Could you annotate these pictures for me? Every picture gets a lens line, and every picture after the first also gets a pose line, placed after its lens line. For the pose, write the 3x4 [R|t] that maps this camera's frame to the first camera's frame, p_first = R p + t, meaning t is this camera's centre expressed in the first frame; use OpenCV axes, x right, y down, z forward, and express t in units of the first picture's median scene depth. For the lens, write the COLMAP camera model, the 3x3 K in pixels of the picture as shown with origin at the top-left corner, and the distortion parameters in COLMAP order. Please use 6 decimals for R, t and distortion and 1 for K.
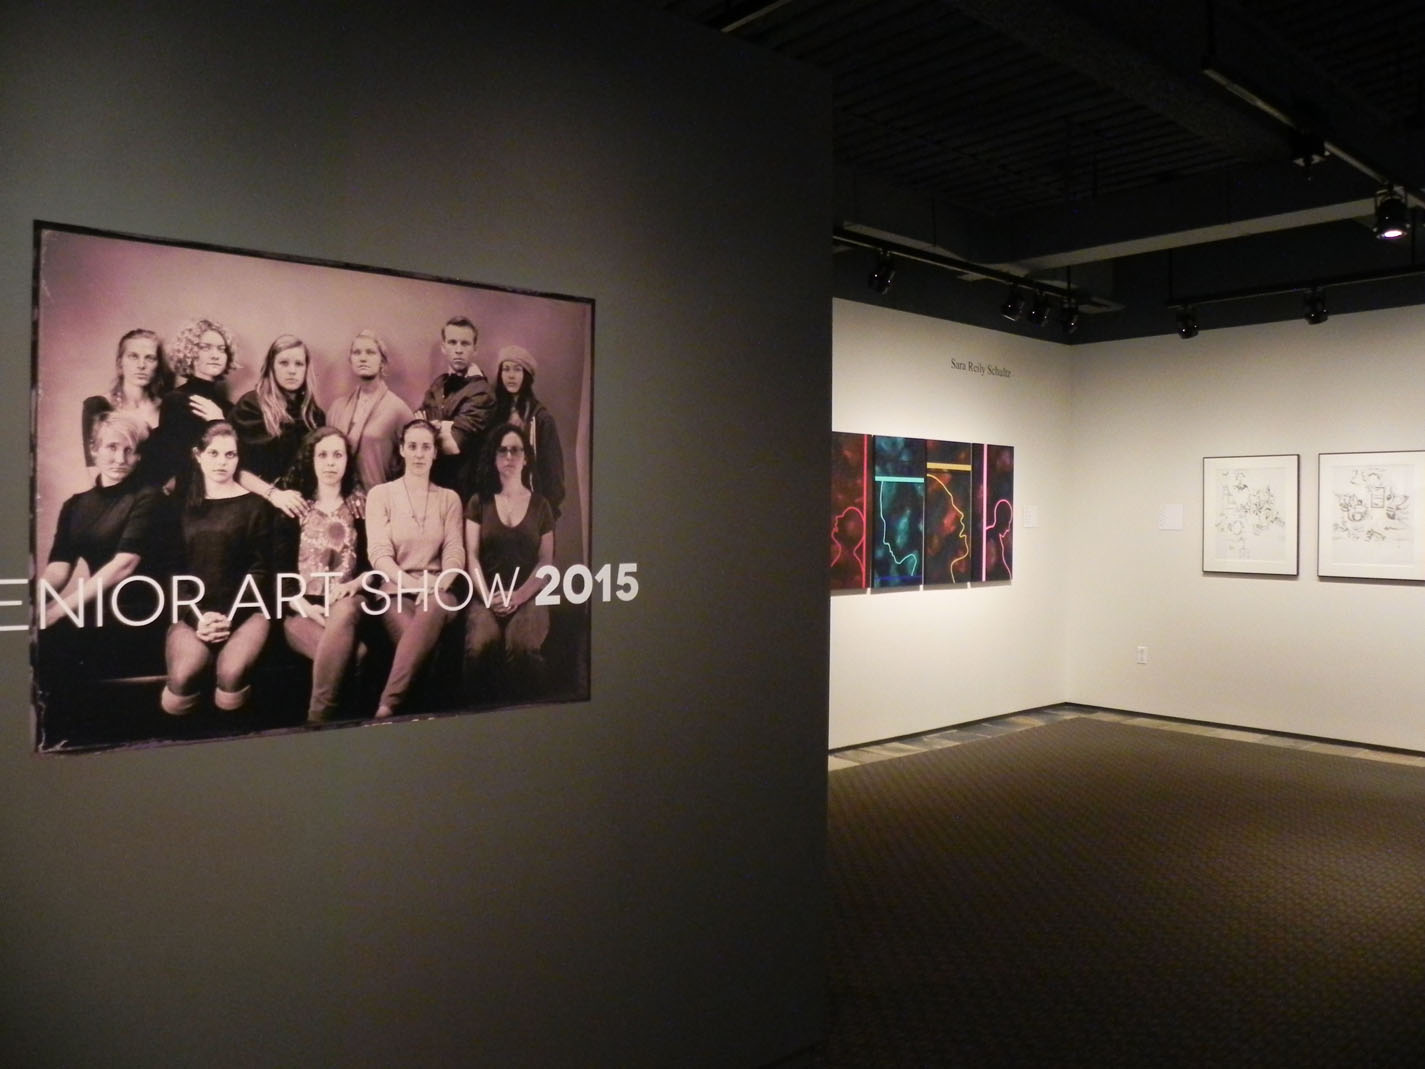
lens RADIAL K [[1126.3, 0, 711.4], [0, 1126.3, 541.9], [0, 0, 1]] dist [-0.117764, 0.057562]
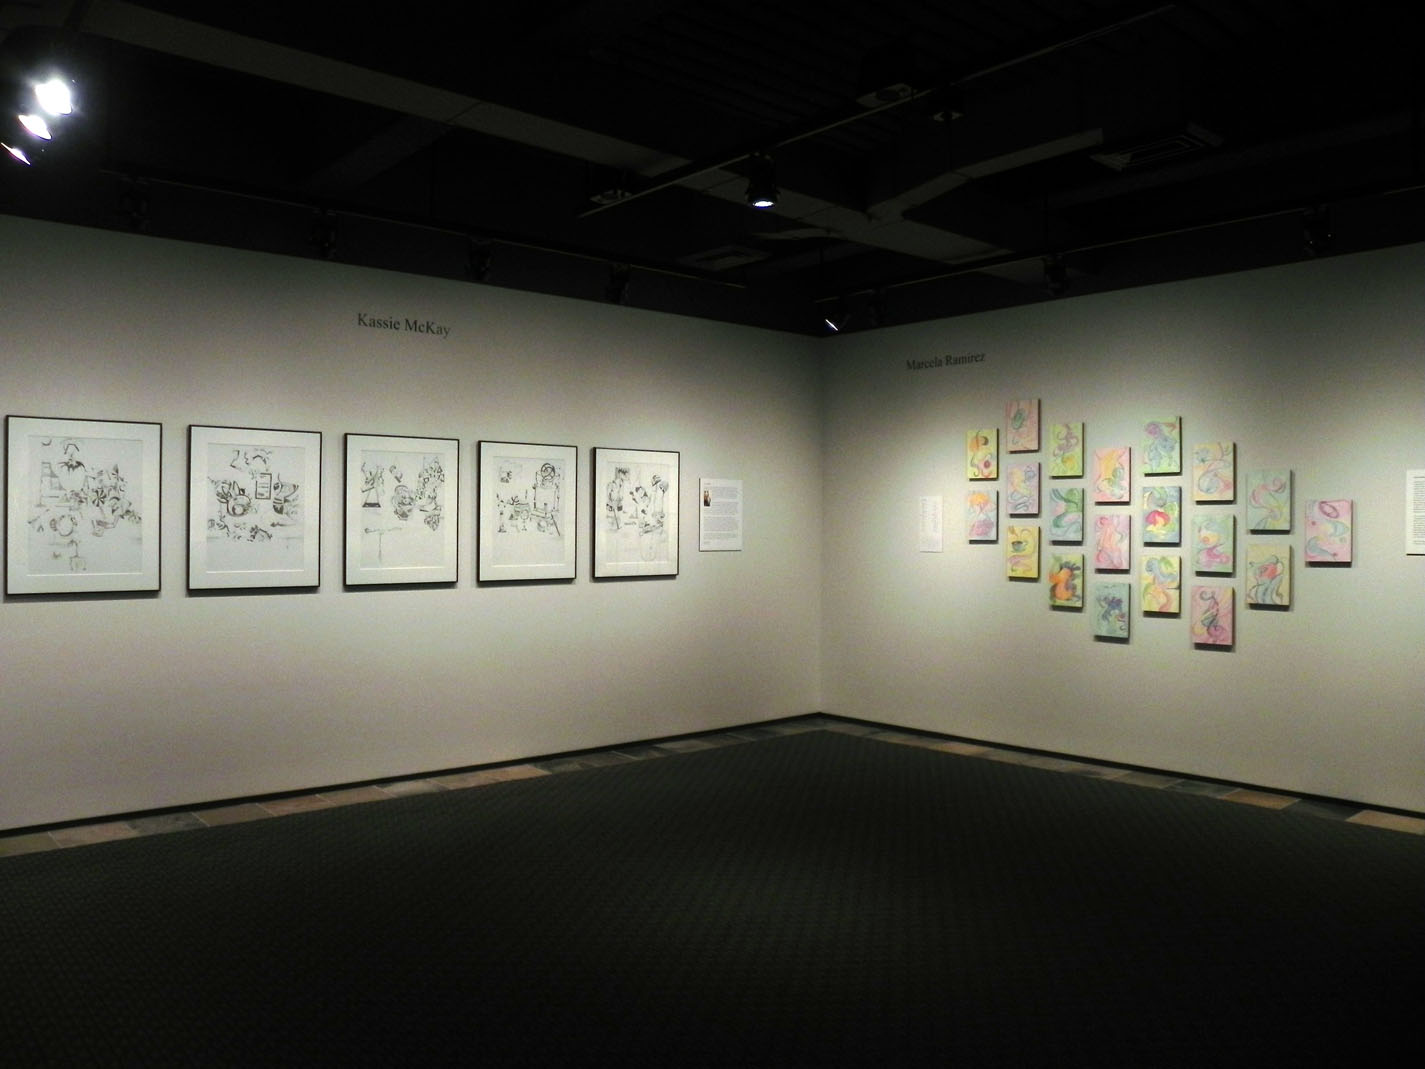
lens RADIAL K [[1126.3, 0, 719.5], [0, 1126.3, 522.1], [0, 0, 1]] dist [-0.117764, 0.057562]
pose [[-0.032604, 0.002981, 0.999464, -0.300562], [0.023287, 0.999726, -0.002222, -0.006784], [-0.999197, 0.023203, -0.032665, 0.982347]]
